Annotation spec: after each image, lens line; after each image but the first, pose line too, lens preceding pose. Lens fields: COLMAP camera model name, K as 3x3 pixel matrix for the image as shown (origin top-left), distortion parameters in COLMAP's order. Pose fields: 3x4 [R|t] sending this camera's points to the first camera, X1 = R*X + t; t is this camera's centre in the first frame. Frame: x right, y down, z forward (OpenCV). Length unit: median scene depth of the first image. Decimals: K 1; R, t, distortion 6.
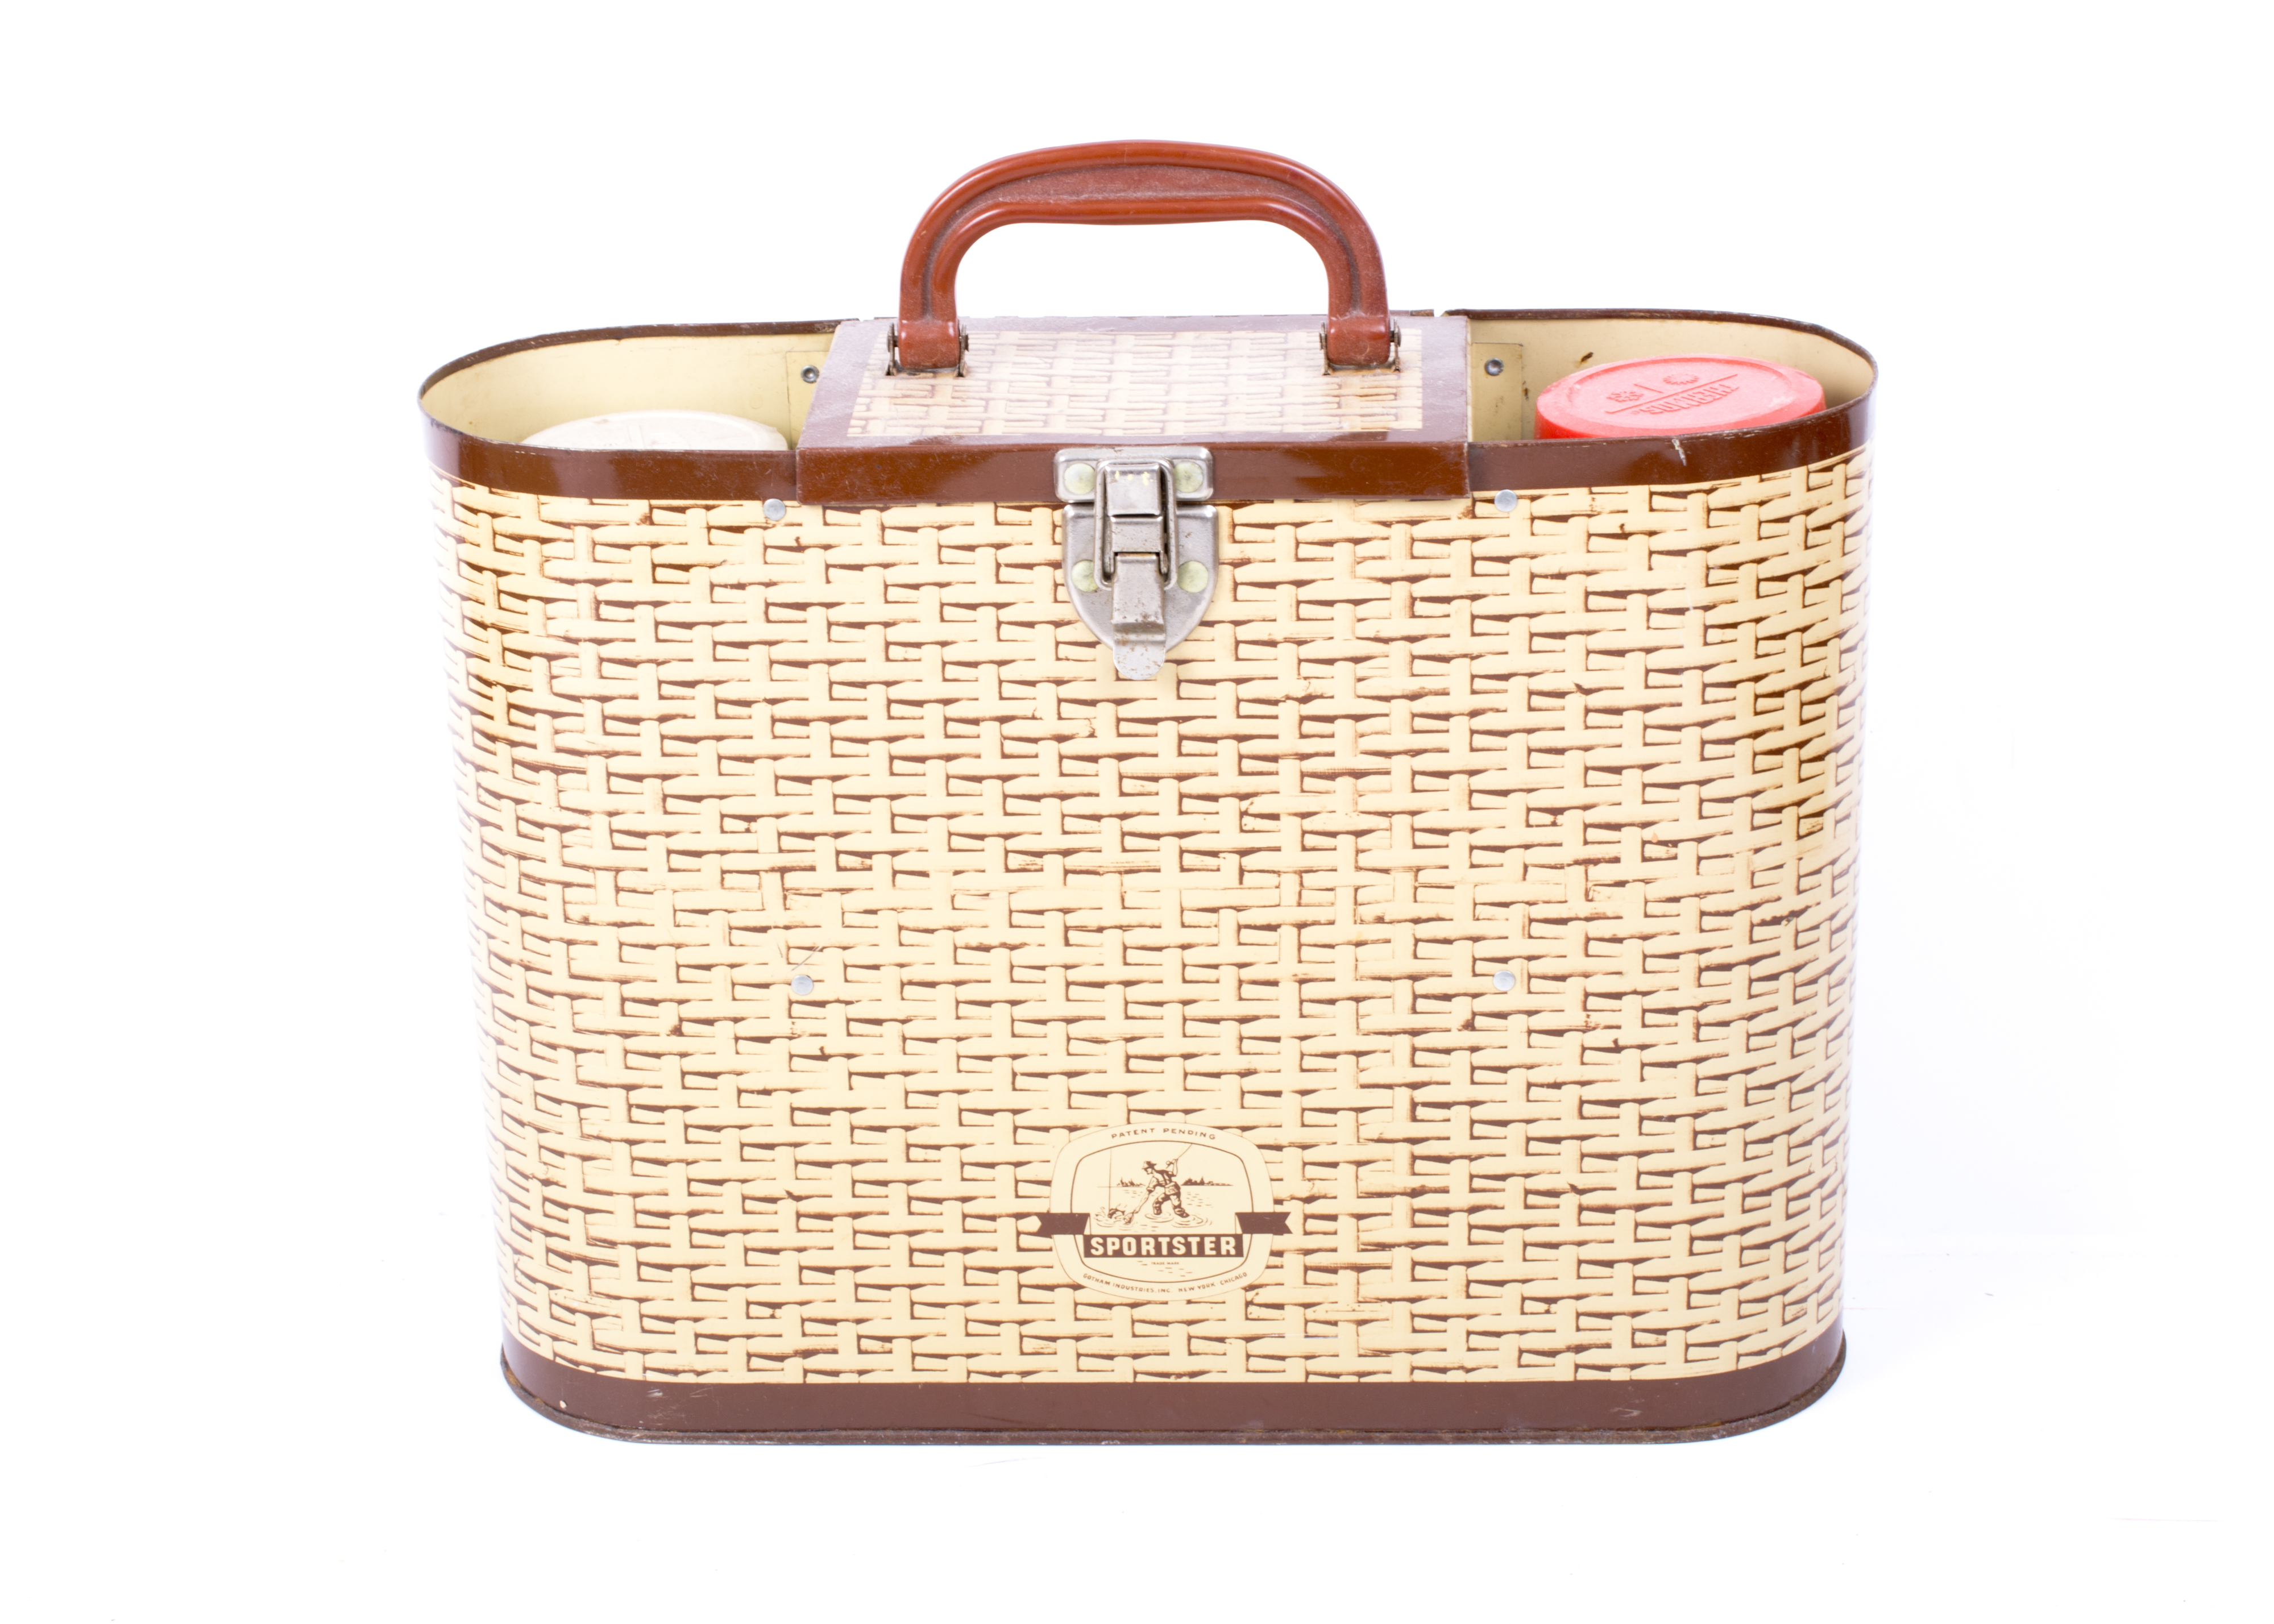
lens RADIAL K [[4785.5, 0, 1137.0], [0, 4785.5, 812.0], [0, 0, 1]] dist [0.010780, -0.049824]
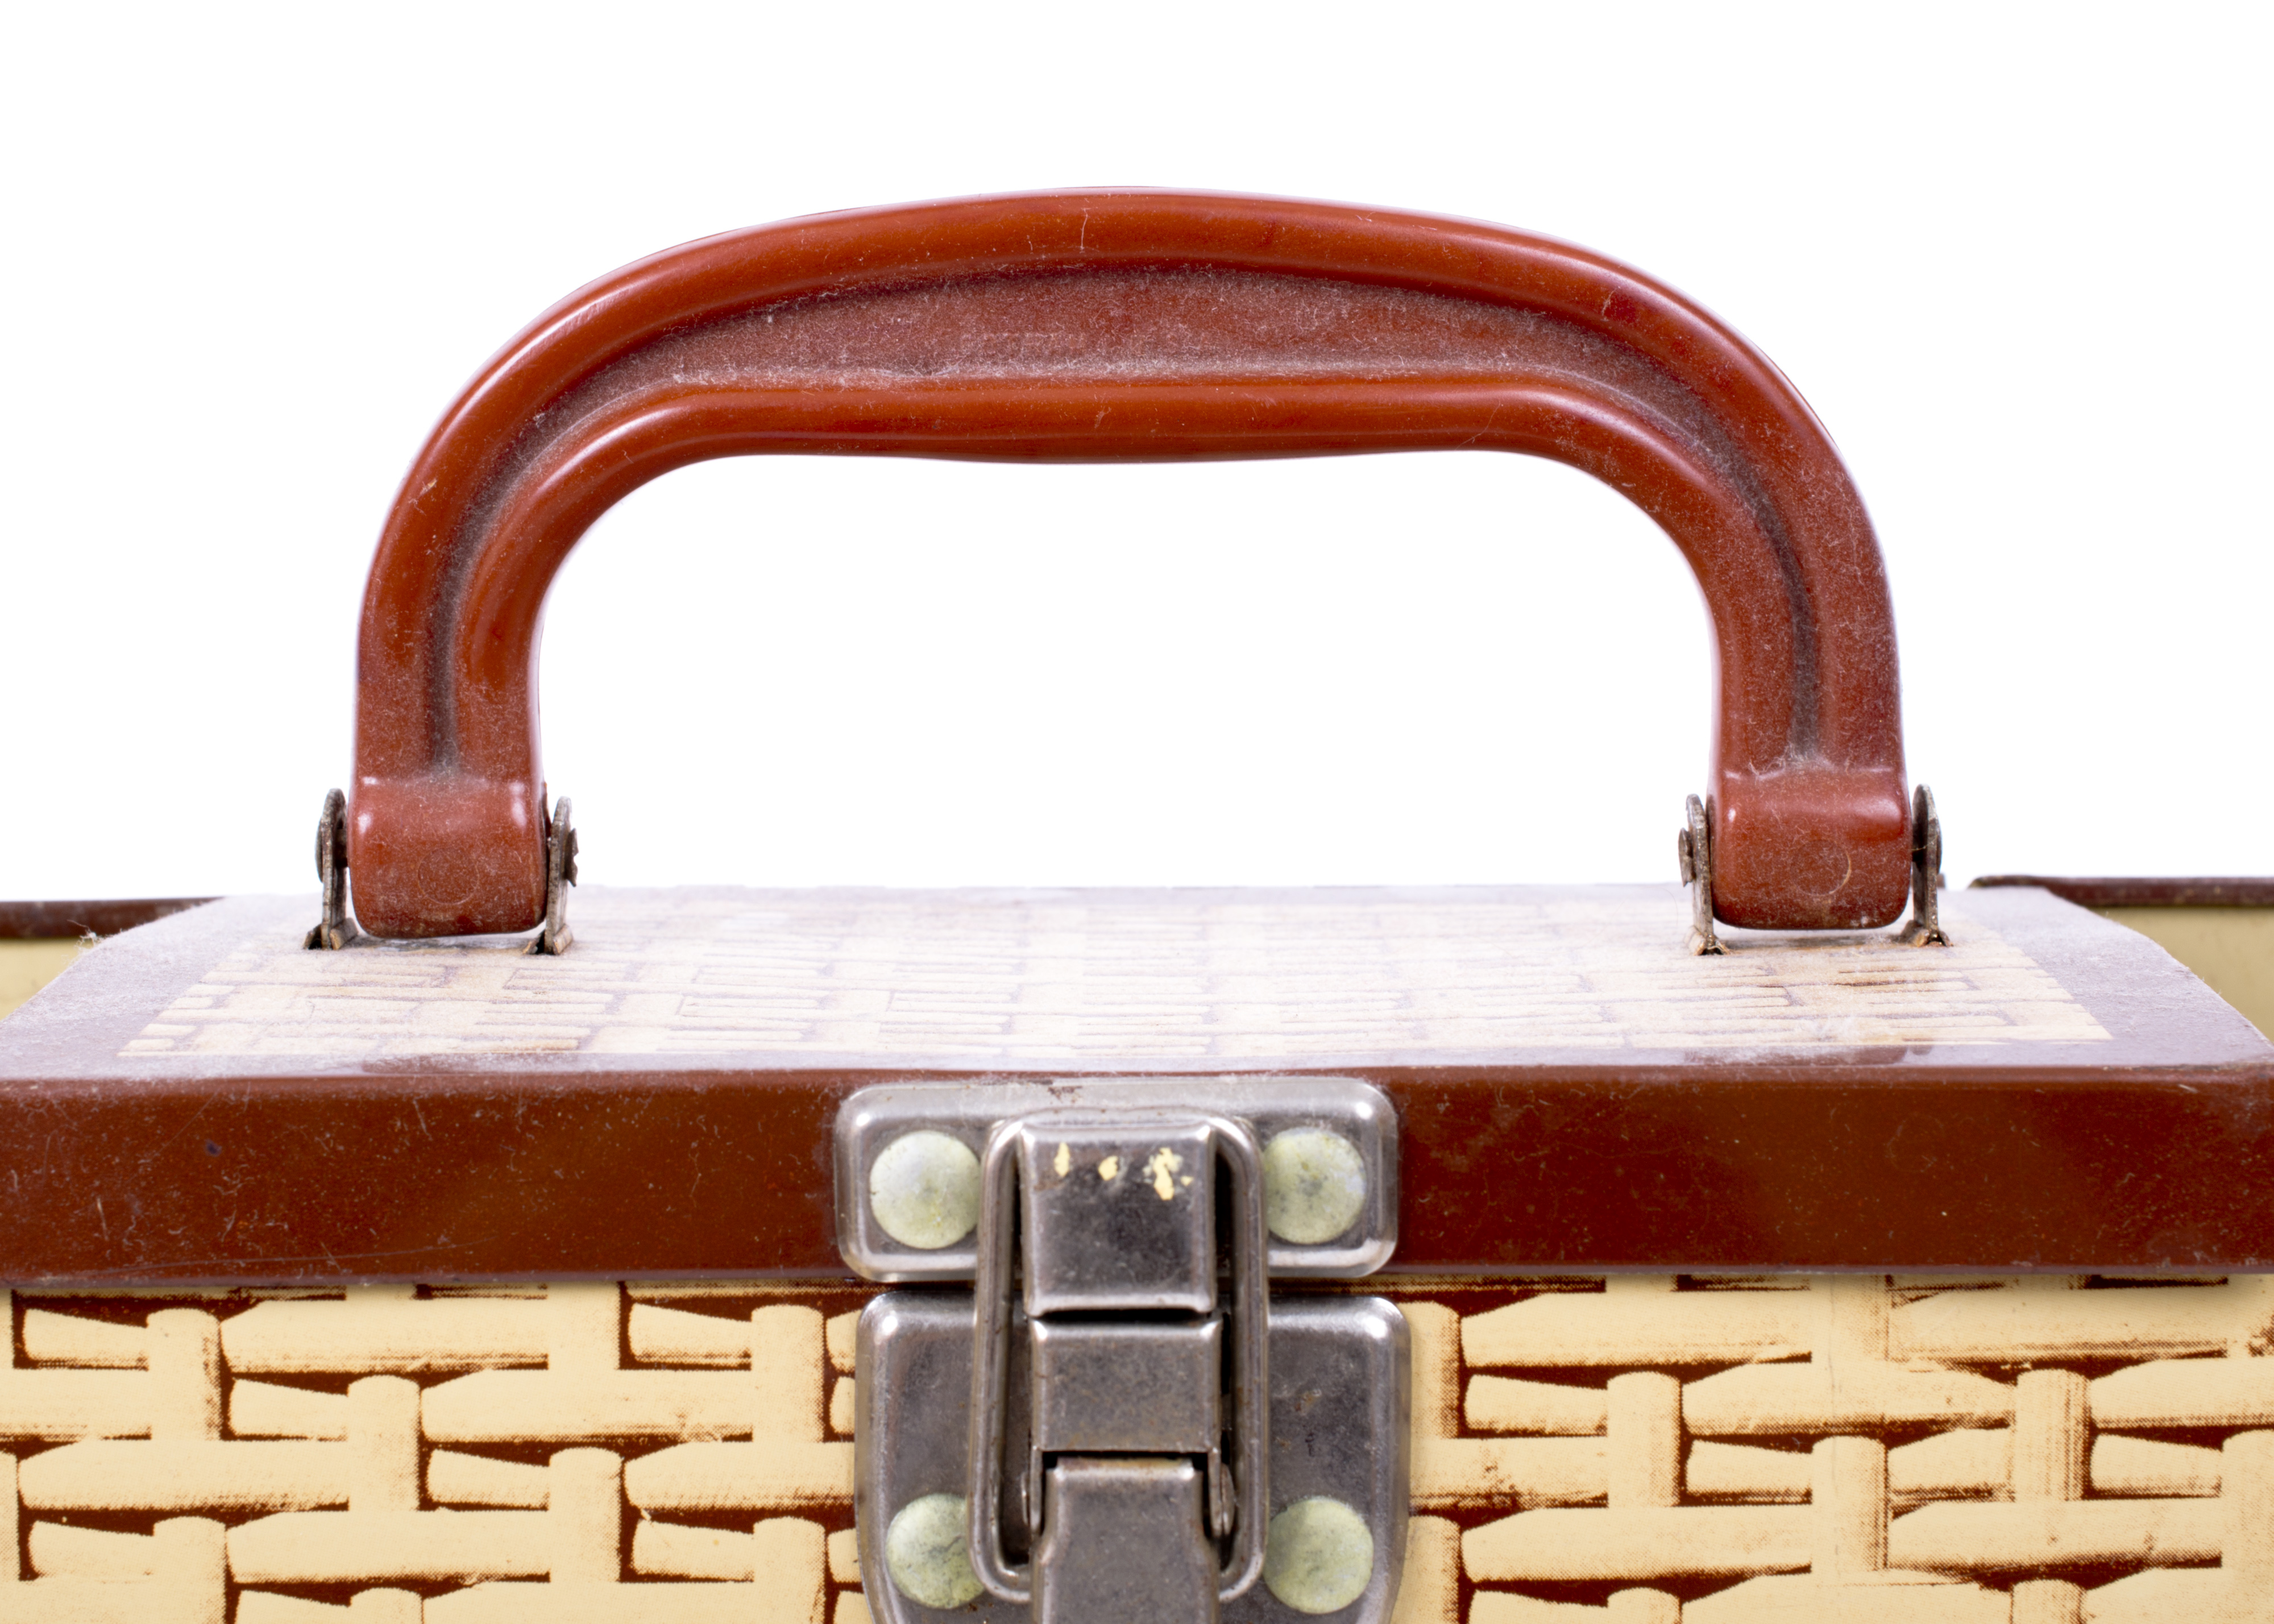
lens RADIAL K [[4619.2, 0, 1143.9], [0, 4619.2, 1090.2], [0, 0, 1]] dist [0.020734, 0.084711]
pose [[0.999109, 0.013640, 0.039940, -0.009805], [-0.003612, 0.970498, -0.241083, -0.009911], [-0.042050, 0.240724, 0.969682, 0.726993]]
